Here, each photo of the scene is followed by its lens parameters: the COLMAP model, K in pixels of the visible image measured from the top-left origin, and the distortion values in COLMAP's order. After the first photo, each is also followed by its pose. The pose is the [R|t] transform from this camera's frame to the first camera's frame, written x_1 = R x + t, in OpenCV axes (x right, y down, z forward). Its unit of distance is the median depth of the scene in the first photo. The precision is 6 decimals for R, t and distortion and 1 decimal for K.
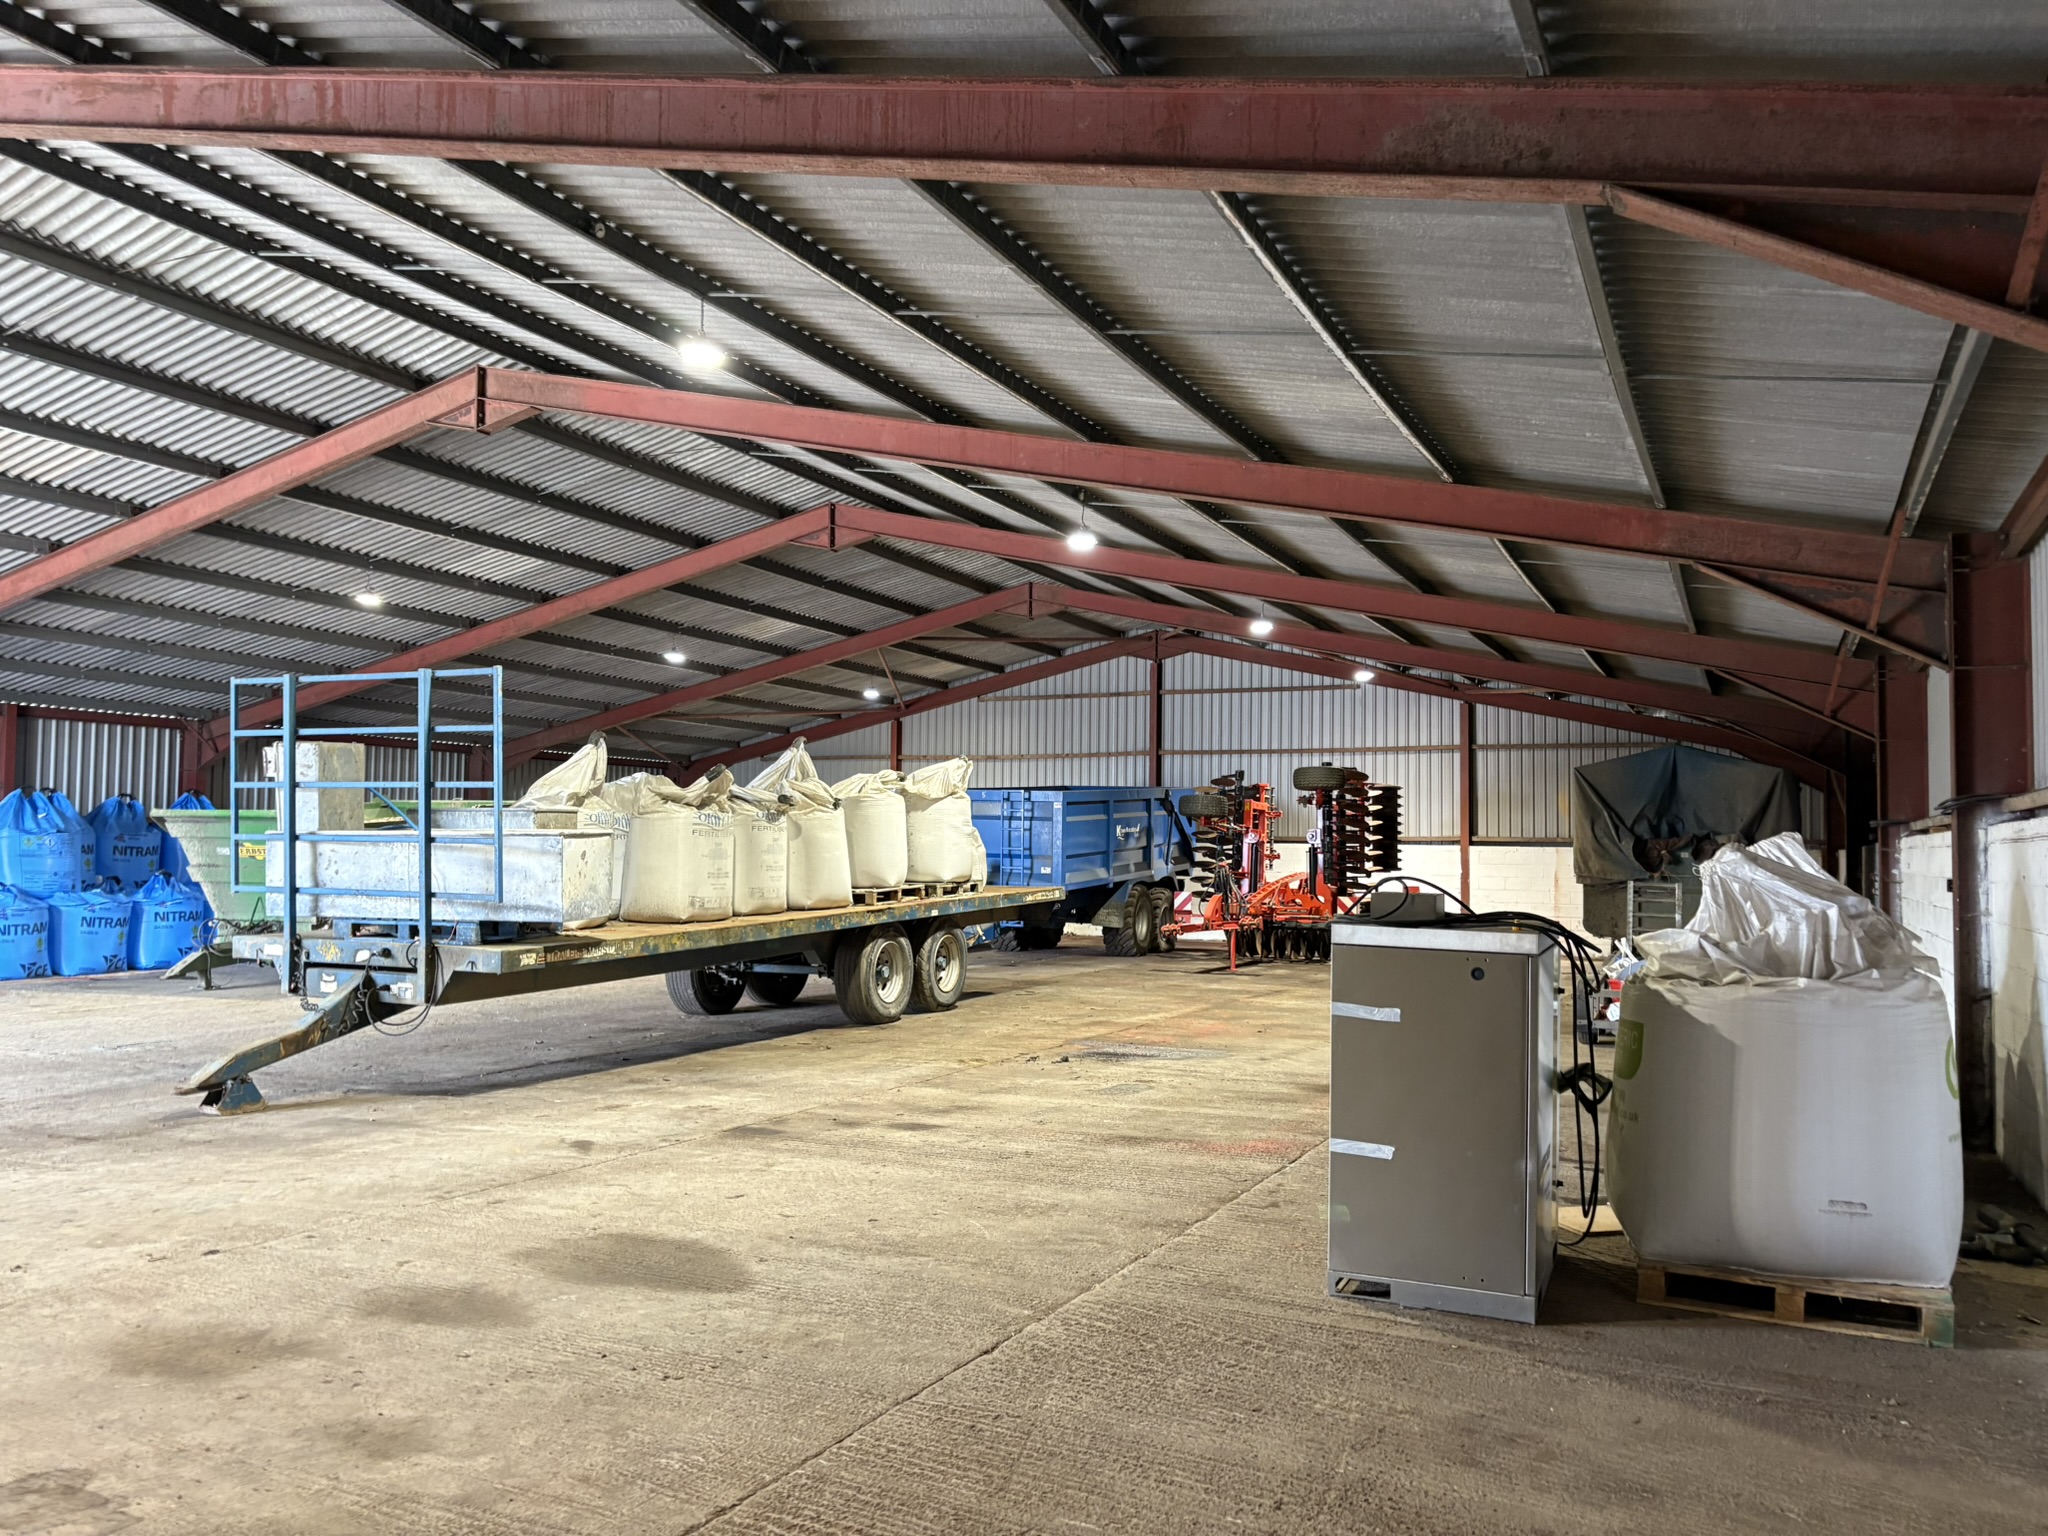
lens RADIAL K [[1528.7, 0, 1024.0], [0, 1528.7, 768.0], [0, 0, 1]] dist [0.039947, -0.027591]
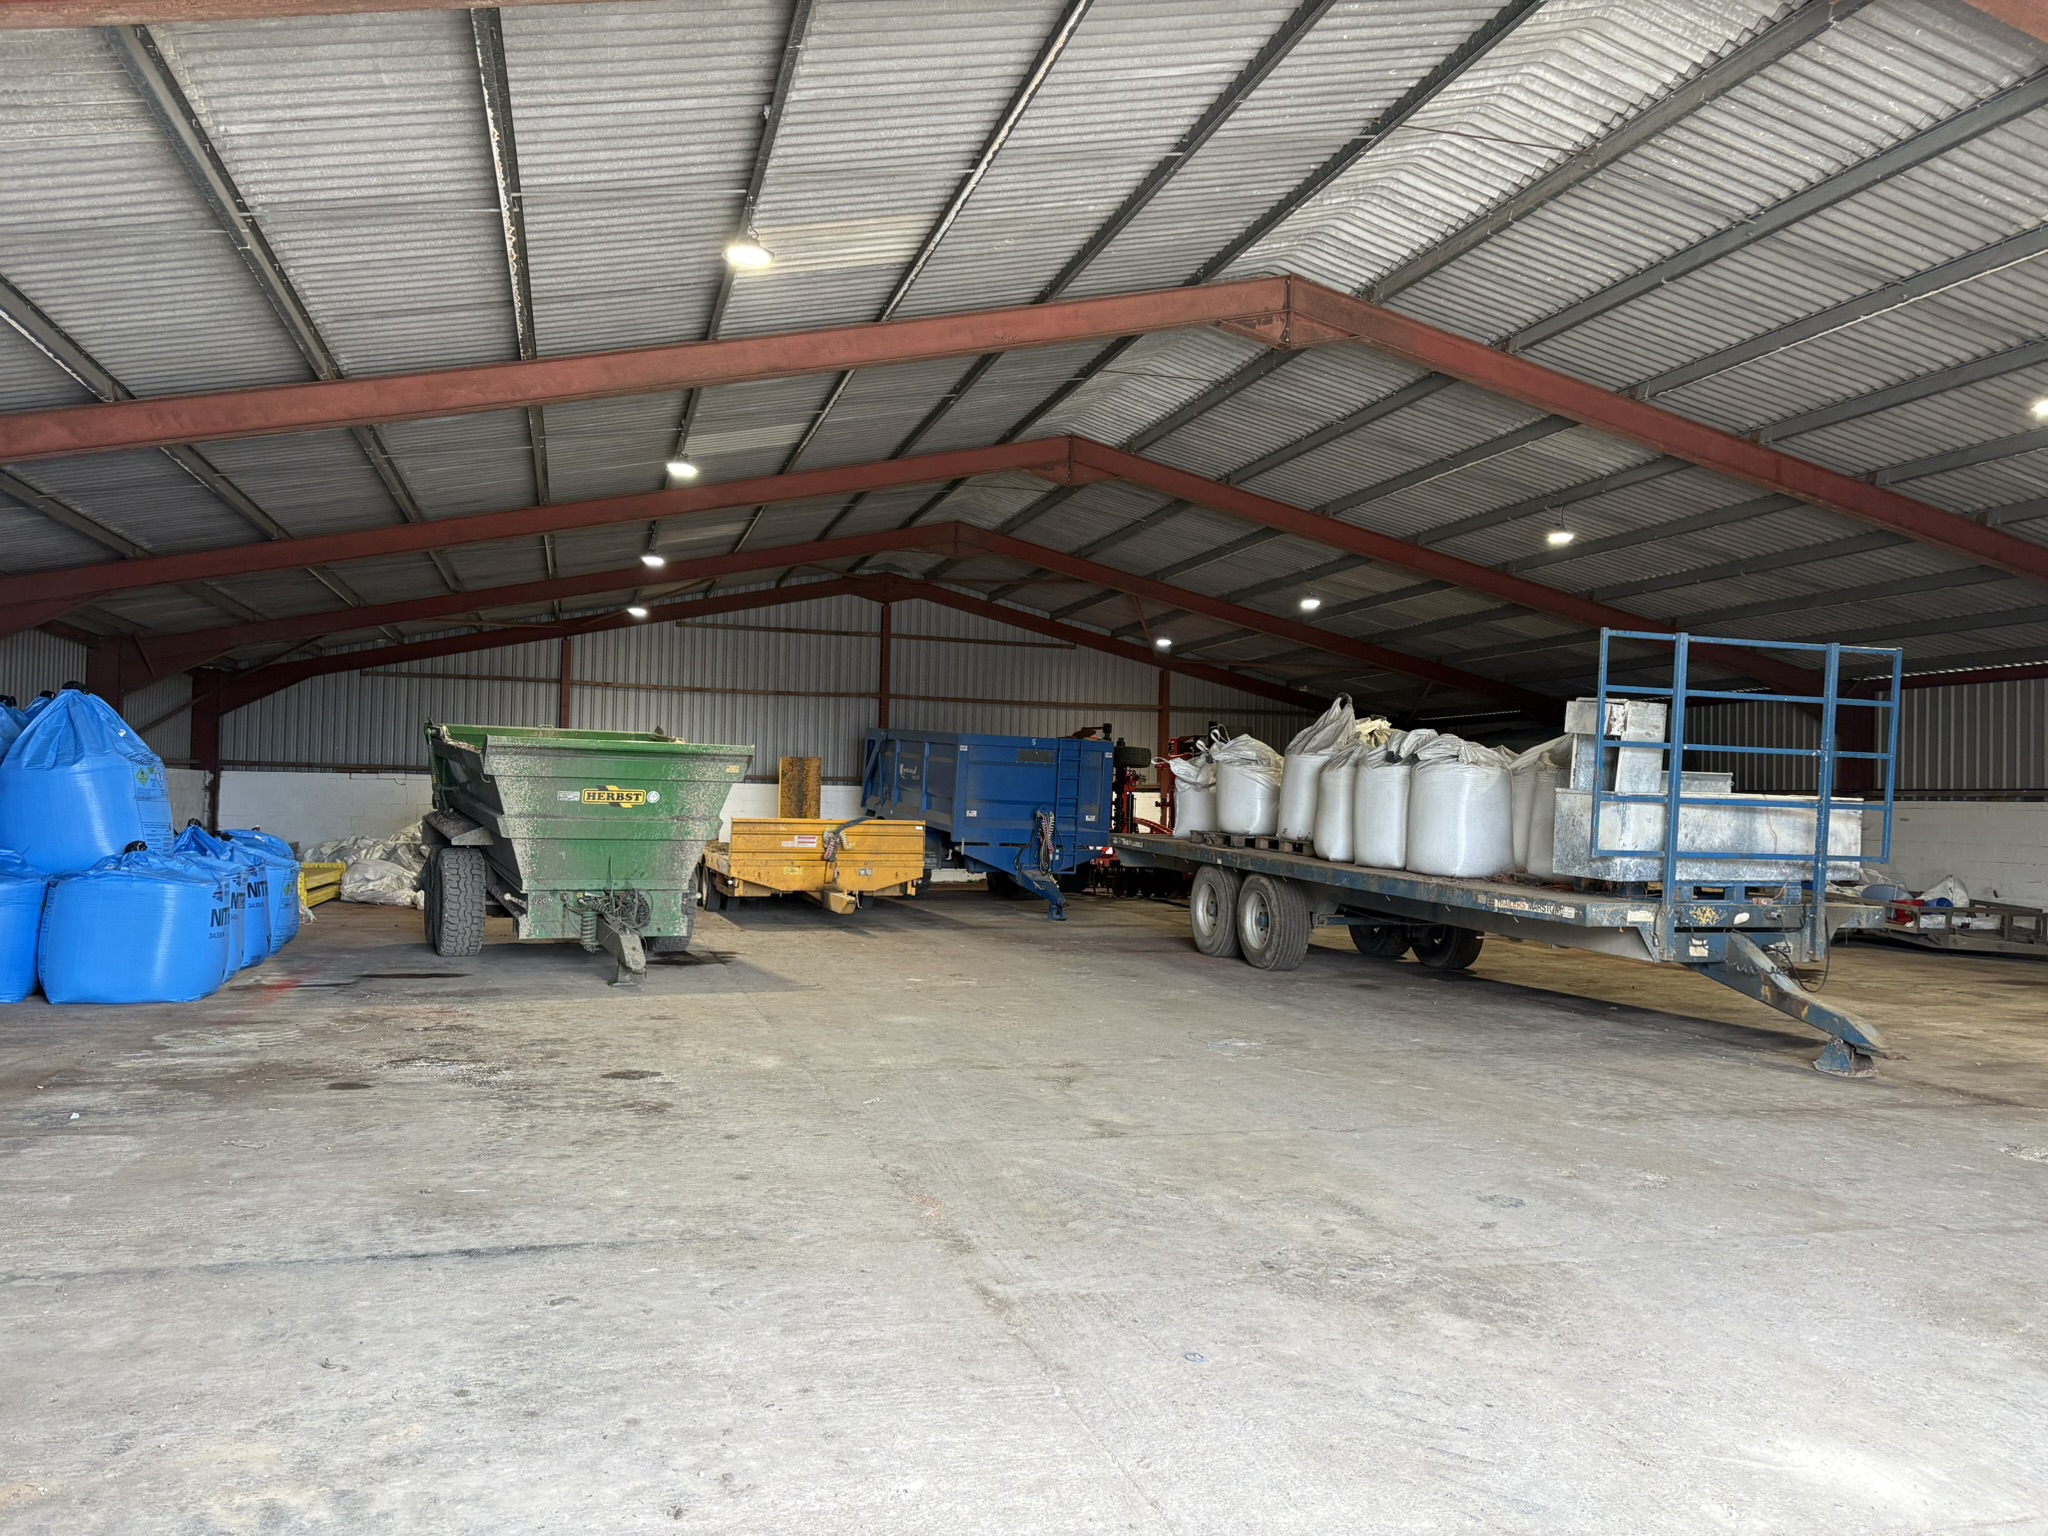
lens RADIAL K [[1528.7, 0, 1024.0], [0, 1528.7, 768.0], [0, 0, 1]] dist [0.039947, -0.027591]
pose [[0.741285, 0.020867, 0.670866, -1.017519], [-0.050414, 0.998424, 0.024650, 0.015214], [-0.669294, -0.052094, 0.741169, 0.394628]]
